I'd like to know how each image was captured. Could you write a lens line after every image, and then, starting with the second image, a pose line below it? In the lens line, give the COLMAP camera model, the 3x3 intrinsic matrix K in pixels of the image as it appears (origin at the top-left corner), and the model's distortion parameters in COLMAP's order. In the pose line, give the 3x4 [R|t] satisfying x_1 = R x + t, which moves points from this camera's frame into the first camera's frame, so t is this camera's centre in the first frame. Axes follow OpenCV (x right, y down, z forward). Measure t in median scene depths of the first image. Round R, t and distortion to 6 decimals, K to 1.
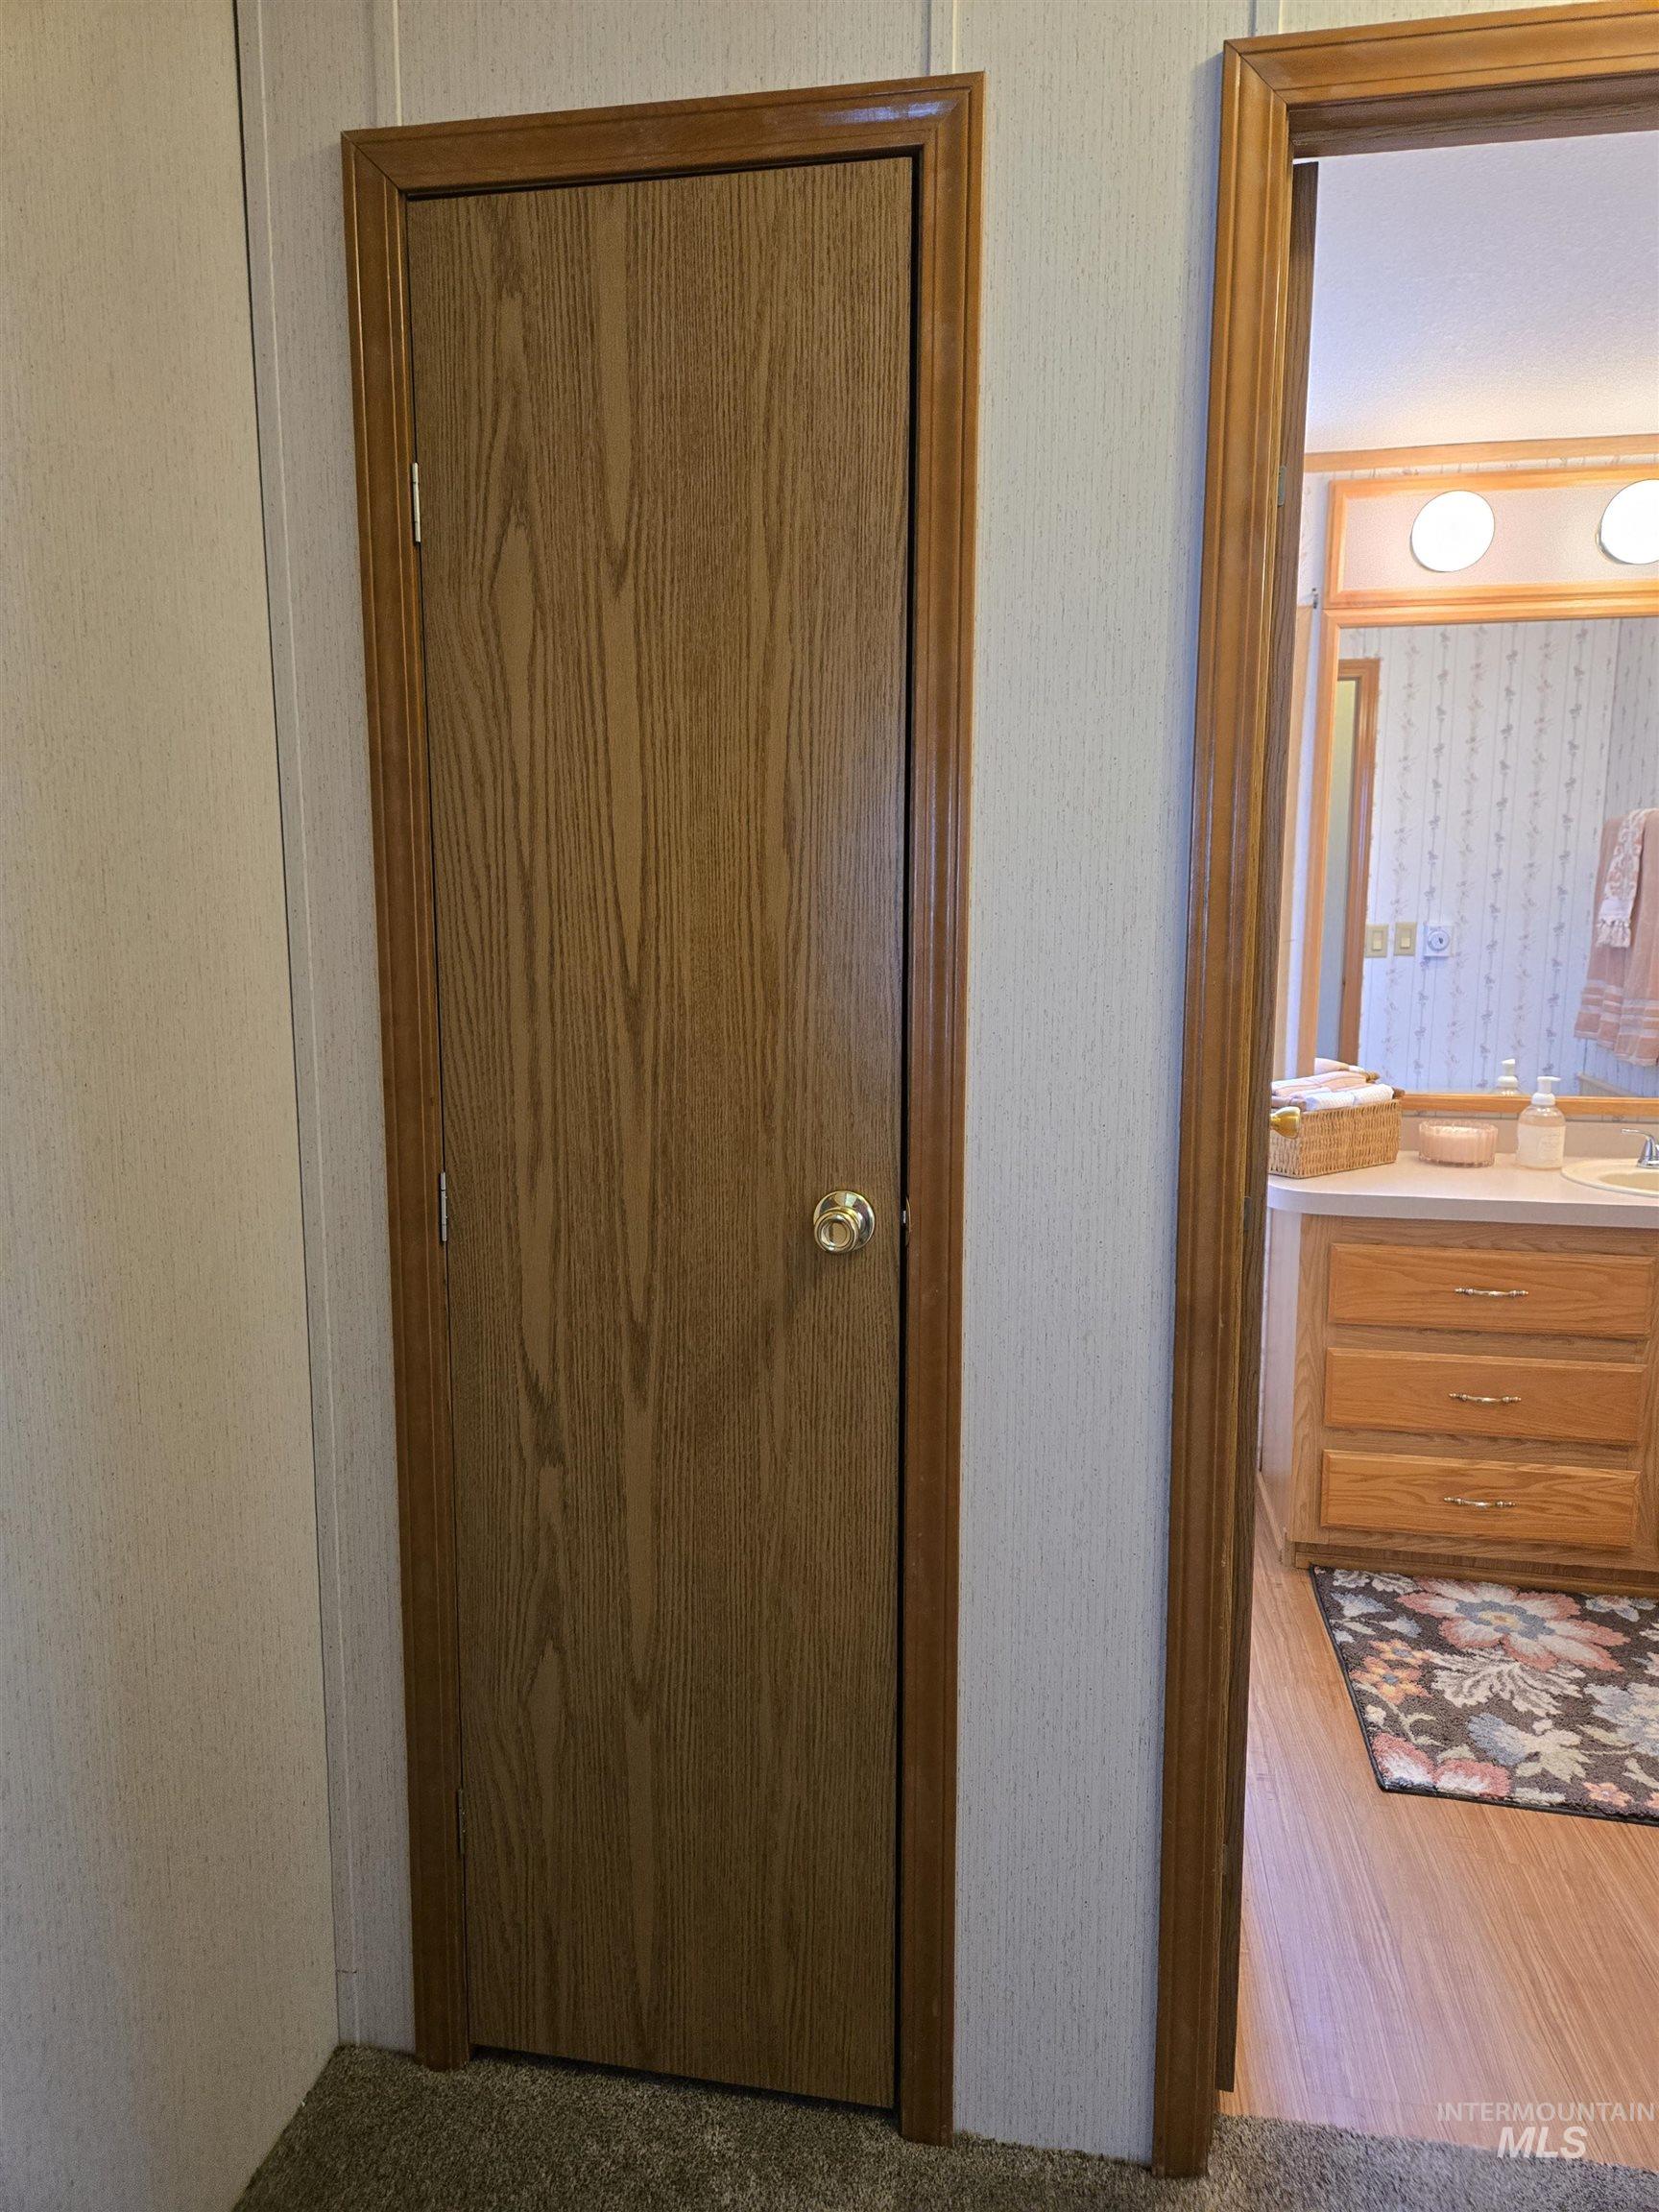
lens RADIAL K [[1663.8, 0, 739.6], [0, 1663.8, 1110.4], [0, 0, 1]] dist [0.061844, -0.004411]
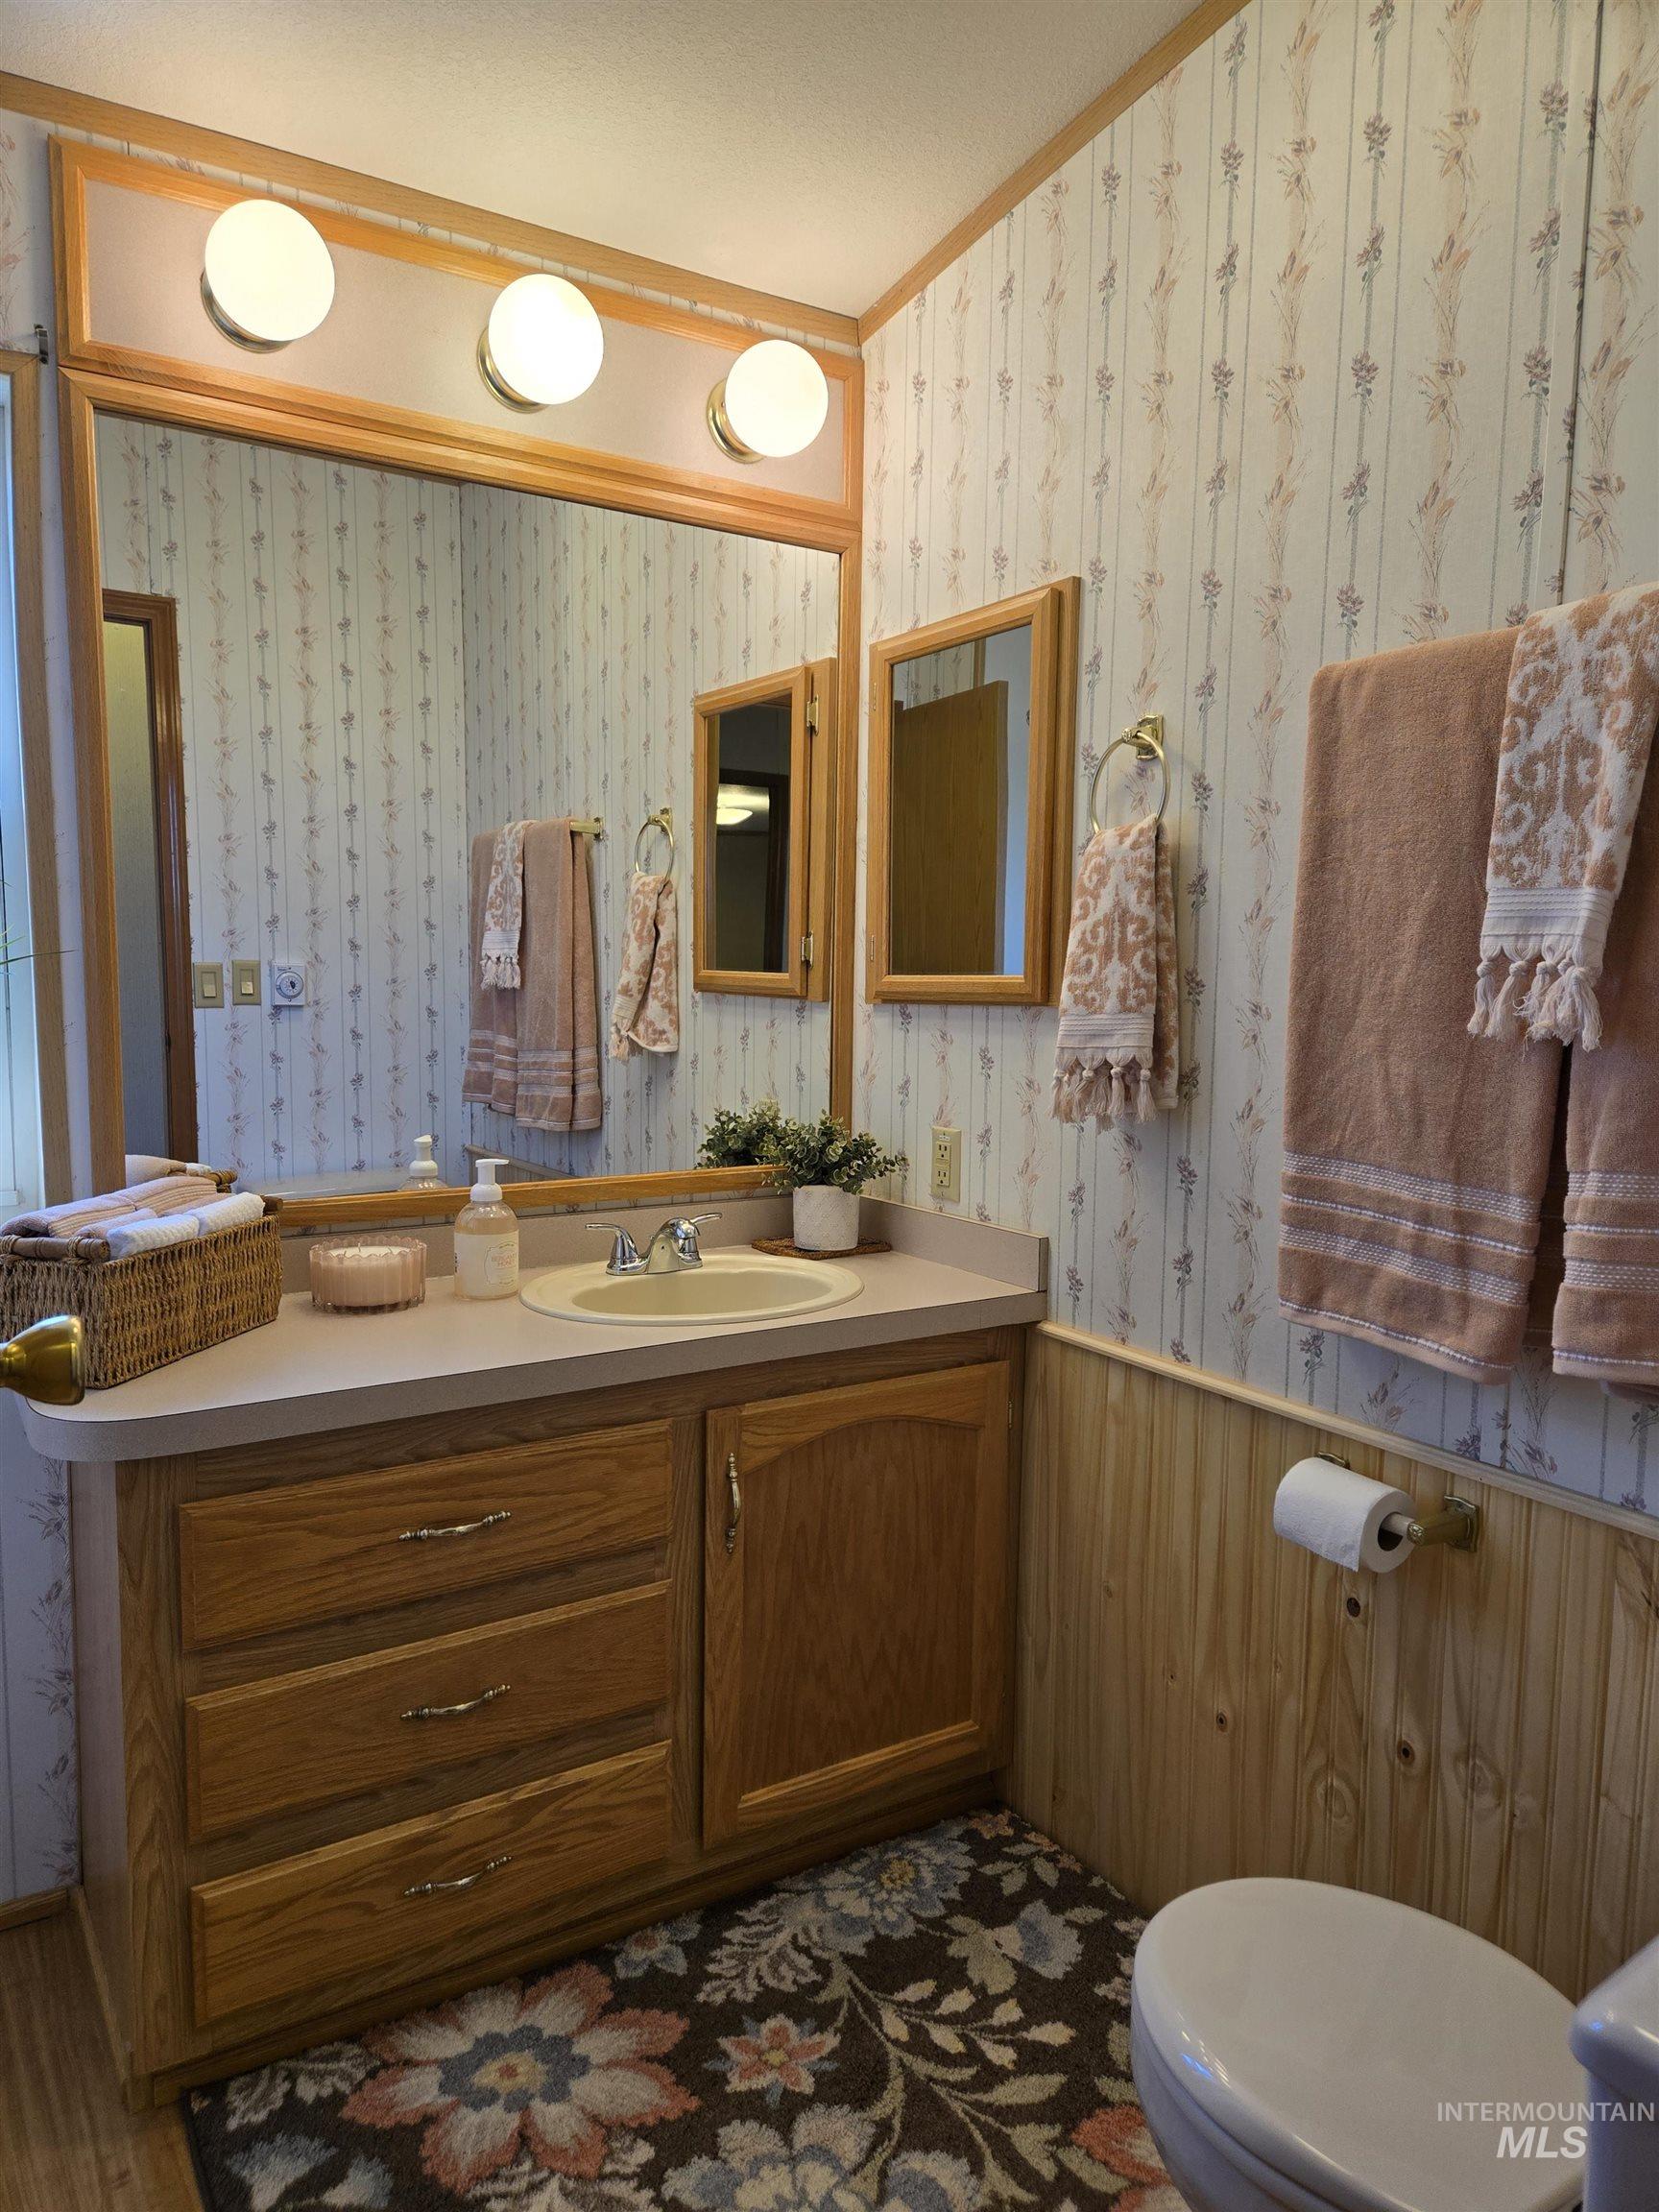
lens RADIAL K [[1459.3, 0, 829.5], [0, 1459.3, 1106.0], [0, 0, 1]] dist [0.063709, -0.054967]
pose [[0.721879, -0.056866, 0.689679, 0.178963], [0.090490, 0.995818, -0.012606, -0.021500], [-0.686078, 0.071509, 0.724005, 0.491049]]
